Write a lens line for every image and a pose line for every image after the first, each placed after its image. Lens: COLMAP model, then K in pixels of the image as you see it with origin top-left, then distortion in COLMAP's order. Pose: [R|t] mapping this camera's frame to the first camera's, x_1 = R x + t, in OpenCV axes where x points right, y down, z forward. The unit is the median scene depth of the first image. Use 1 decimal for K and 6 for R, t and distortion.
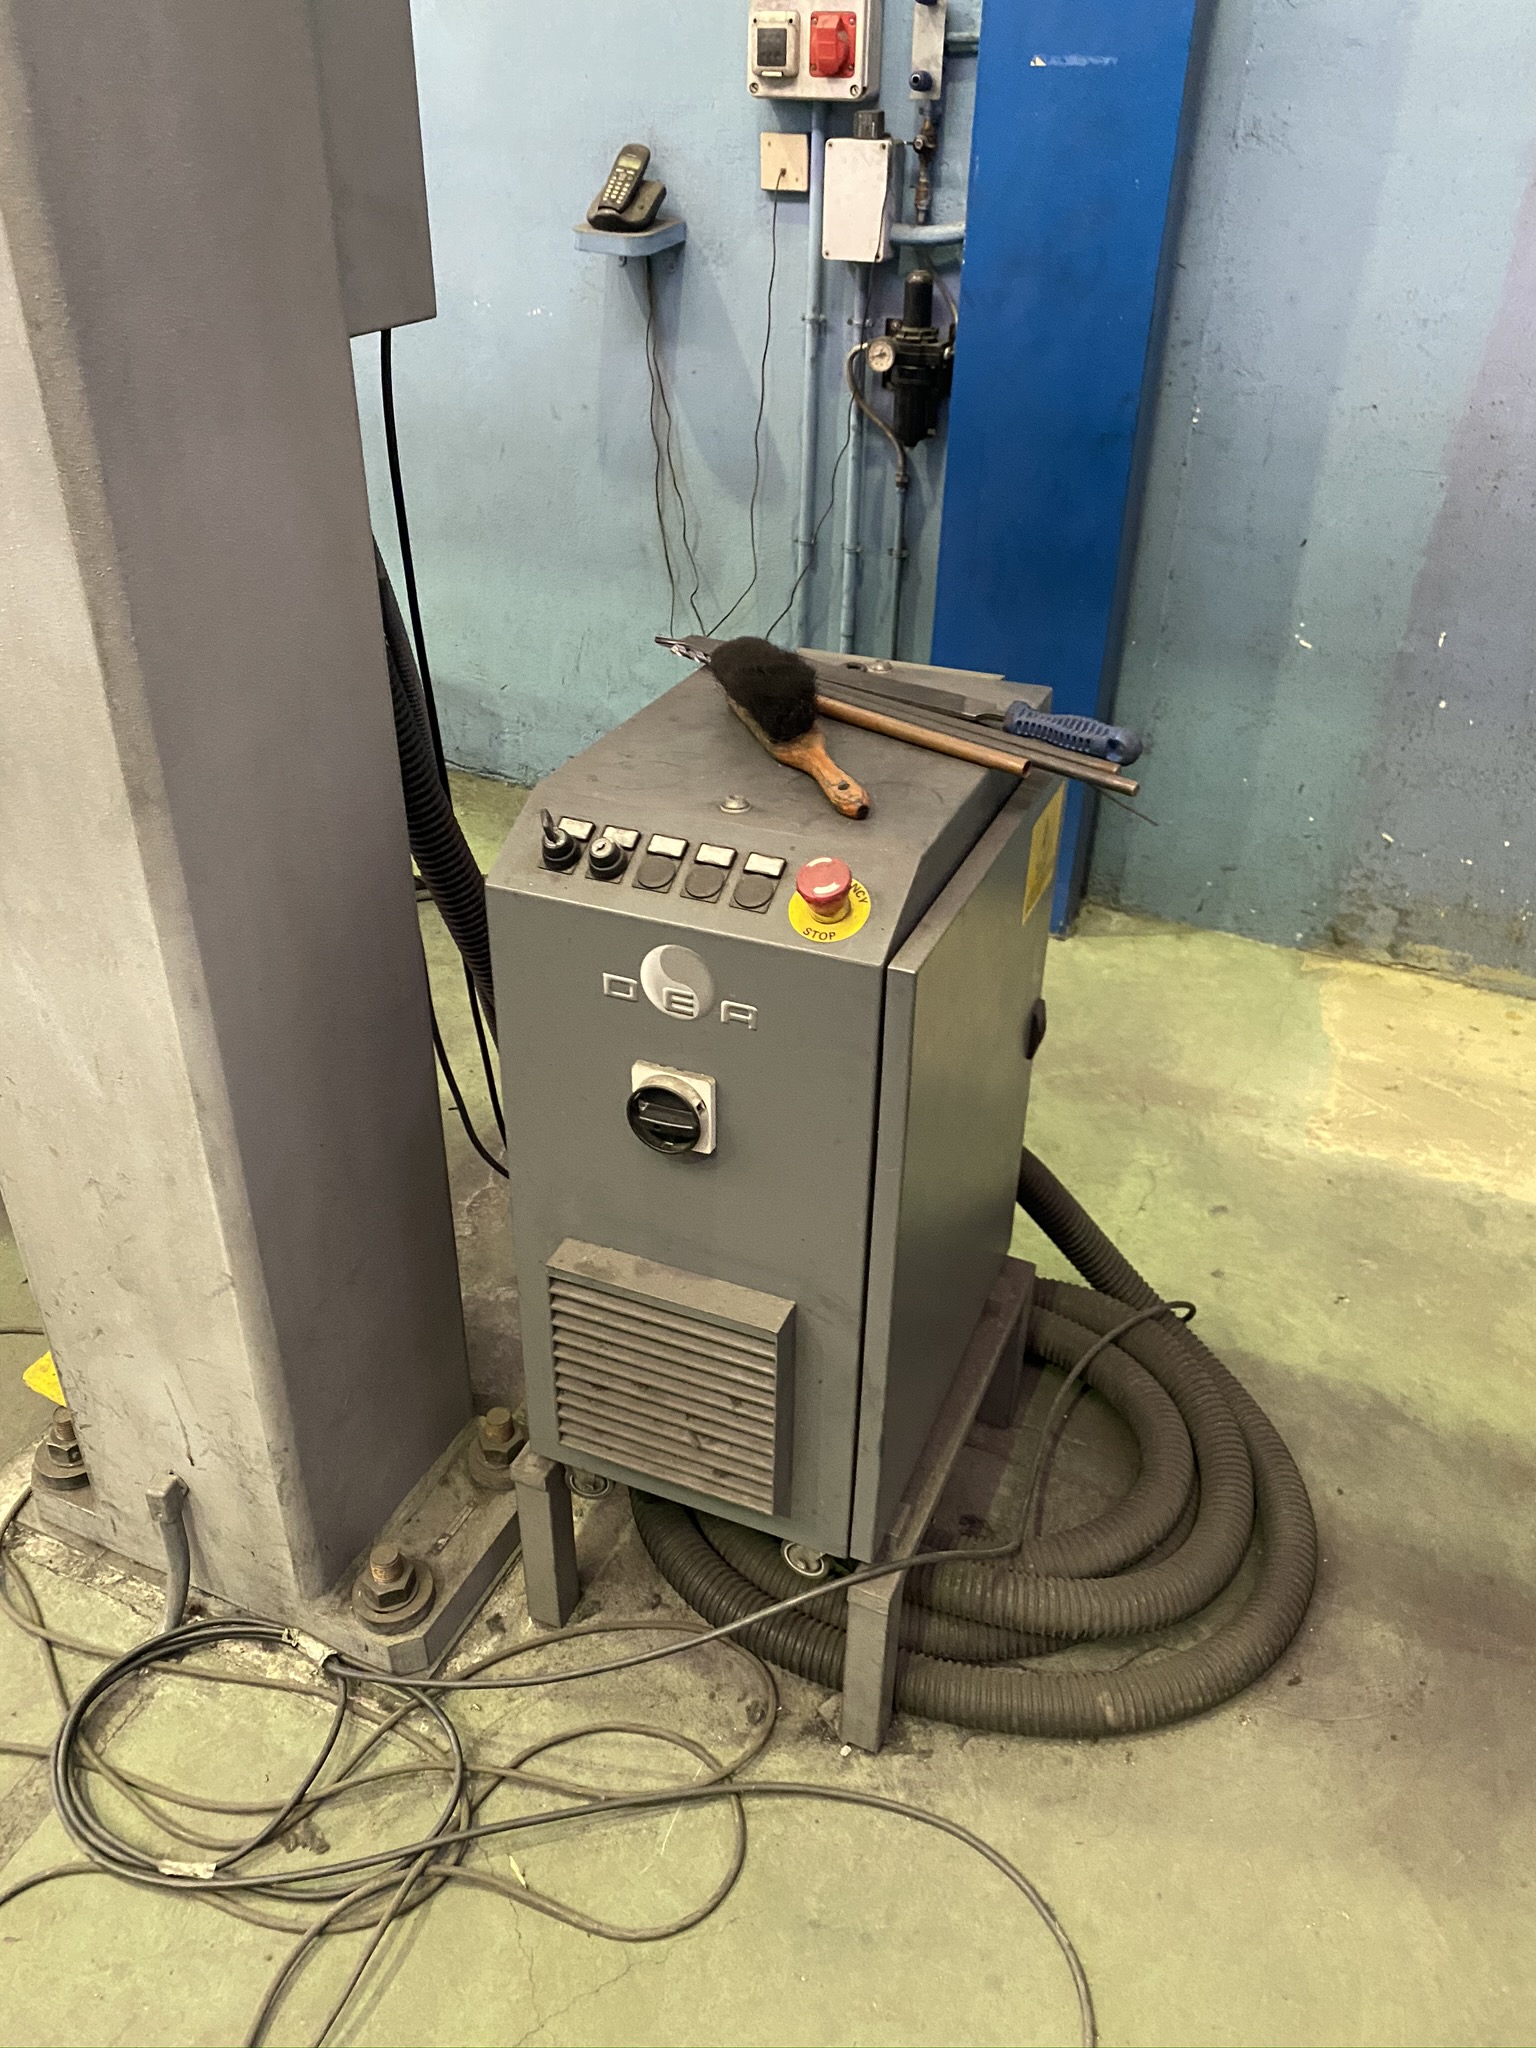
lens RADIAL K [[1576.5, 0, 768.0], [0, 1576.5, 1024.0], [0, 0, 1]] dist [0.030410, -0.016287]
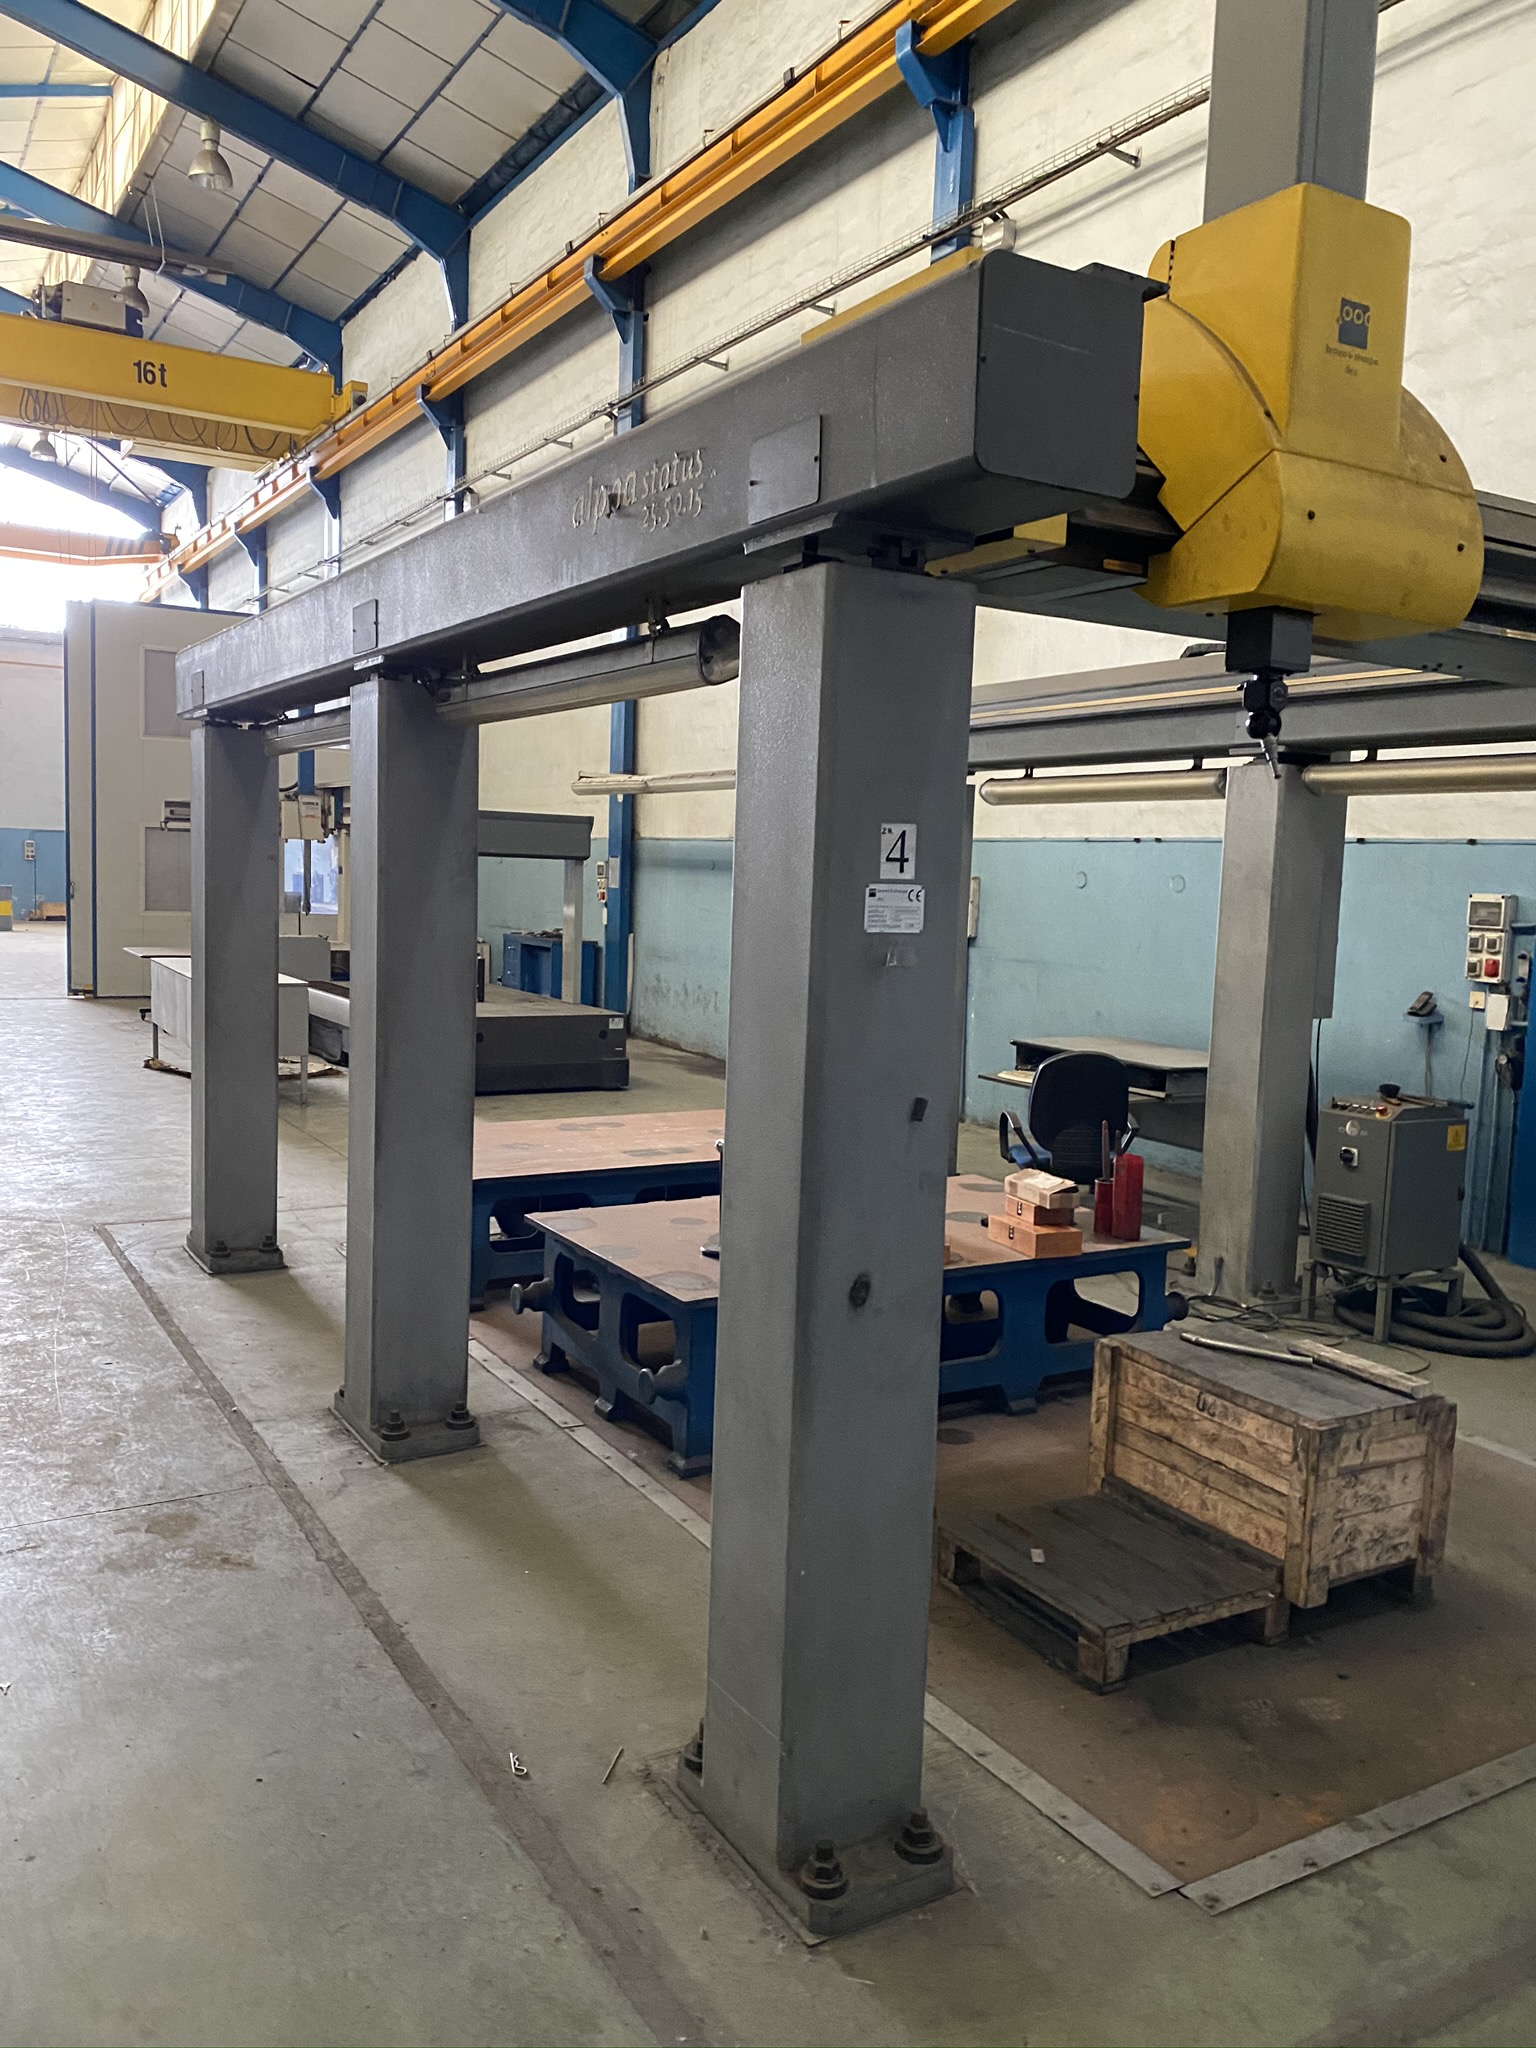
lens RADIAL K [[1576.5, 0, 768.0], [0, 1576.5, 1024.0], [0, 0, 1]] dist [0.030410, -0.016287]
pose [[0.831796, 0.071426, -0.550466, 0.569495], [-0.314629, 0.877663, -0.361546, 1.039961], [0.457300, 0.473925, 0.752510, -1.913721]]
